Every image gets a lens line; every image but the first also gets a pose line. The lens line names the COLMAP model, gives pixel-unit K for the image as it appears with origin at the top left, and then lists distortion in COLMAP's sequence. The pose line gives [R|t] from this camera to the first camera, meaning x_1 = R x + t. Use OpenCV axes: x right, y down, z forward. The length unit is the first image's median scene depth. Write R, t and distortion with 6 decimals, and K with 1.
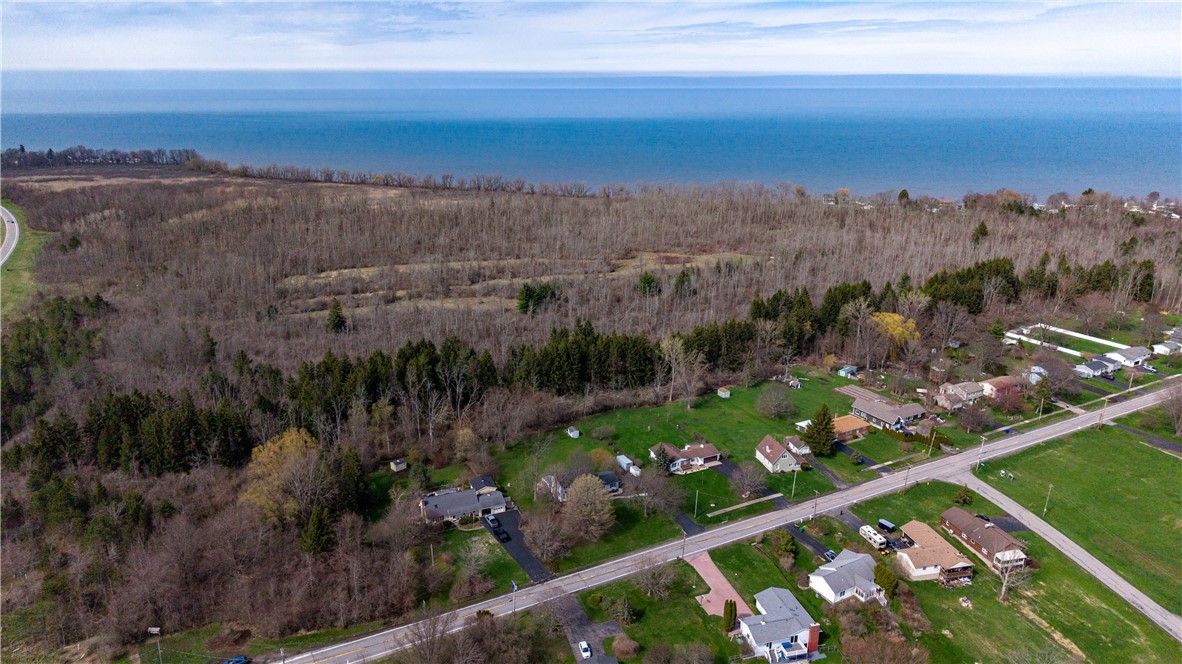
lens RADIAL K [[802.9, 0, 589.5], [0, 802.9, 332.3], [0, 0, 1]] dist [0.008087, -0.009422]
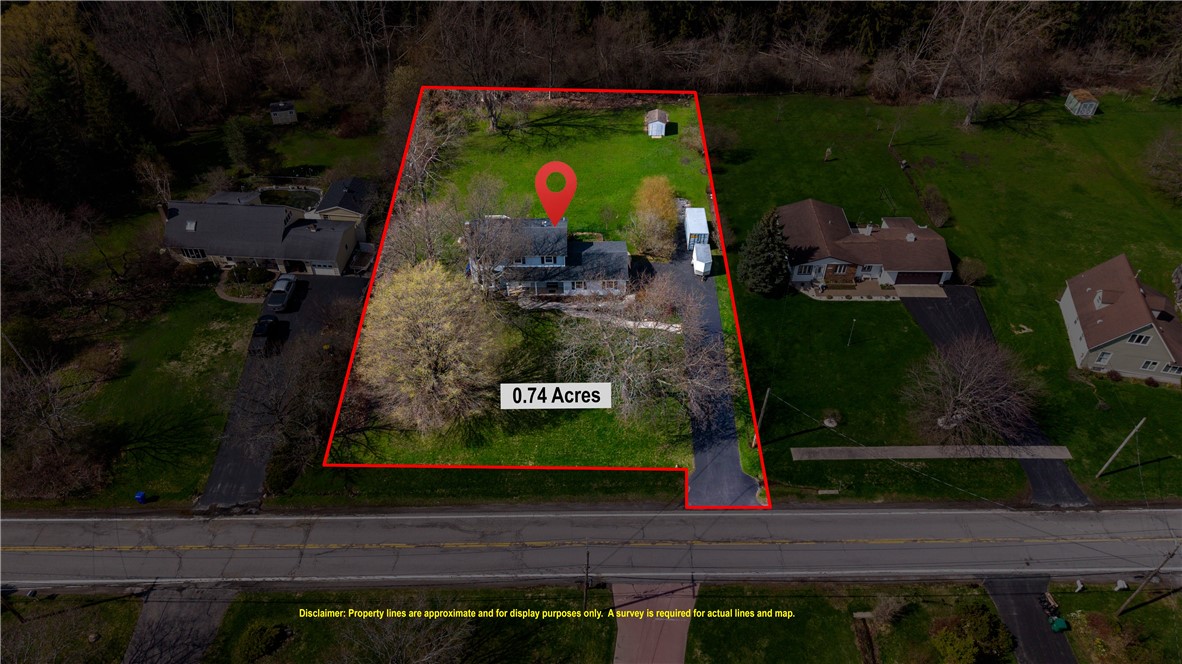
lens RADIAL K [[802.9, 0, 593.3], [0, 802.9, 332.0], [0, 0, 1]] dist [0.008087, -0.009422]
pose [[0.880672, 0.312756, -0.355810, 0.161091], [-0.132411, 0.883664, 0.449005, 0.033023], [0.454845, -0.348314, 0.819630, 0.626310]]
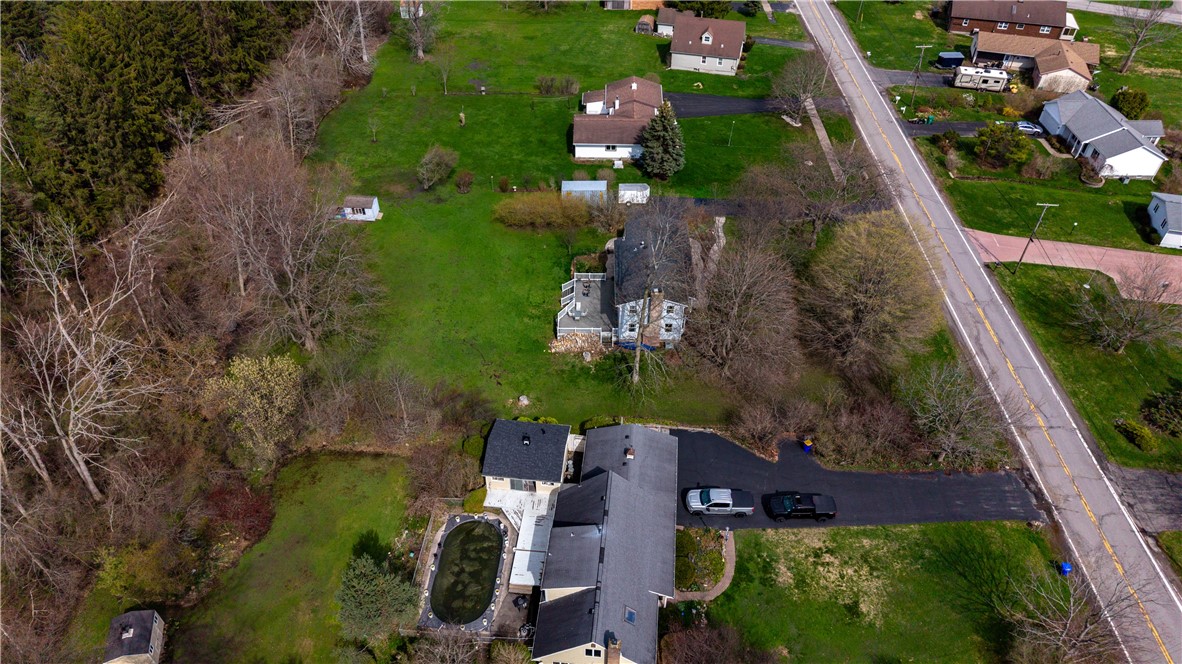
lens RADIAL K [[802.9, 0, 590.7], [0, 802.9, 329.6], [0, 0, 1]] dist [0.008087, -0.009422]
pose [[0.489384, -0.593149, 0.639279, -0.276362], [0.261649, 0.799157, 0.541192, -0.009166], [-0.831891, -0.097584, 0.546291, 0.765748]]
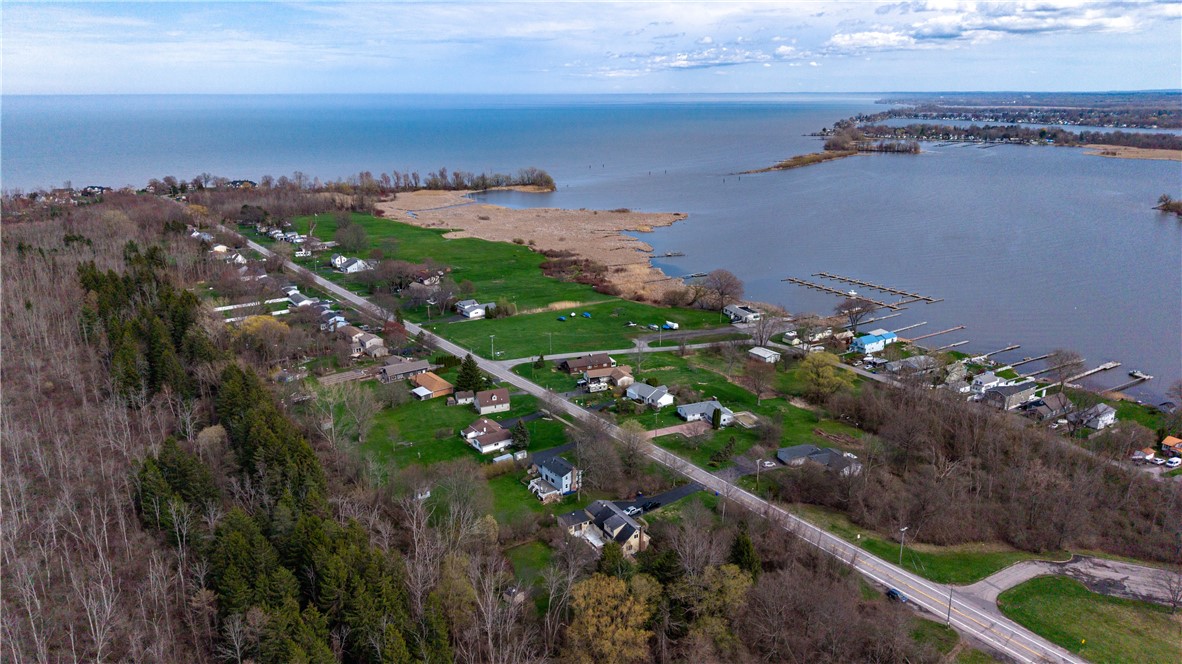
lens RADIAL K [[827.5, 0, 590.5], [0, 827.5, 331.9], [0, 0, 1]] dist [-0.002459, -0.000206]
pose [[-0.141604, -0.288434, 0.946971, -0.924031], [0.295003, 0.900851, 0.318499, -0.285631], [-0.944945, 0.324460, -0.042475, 0.894461]]
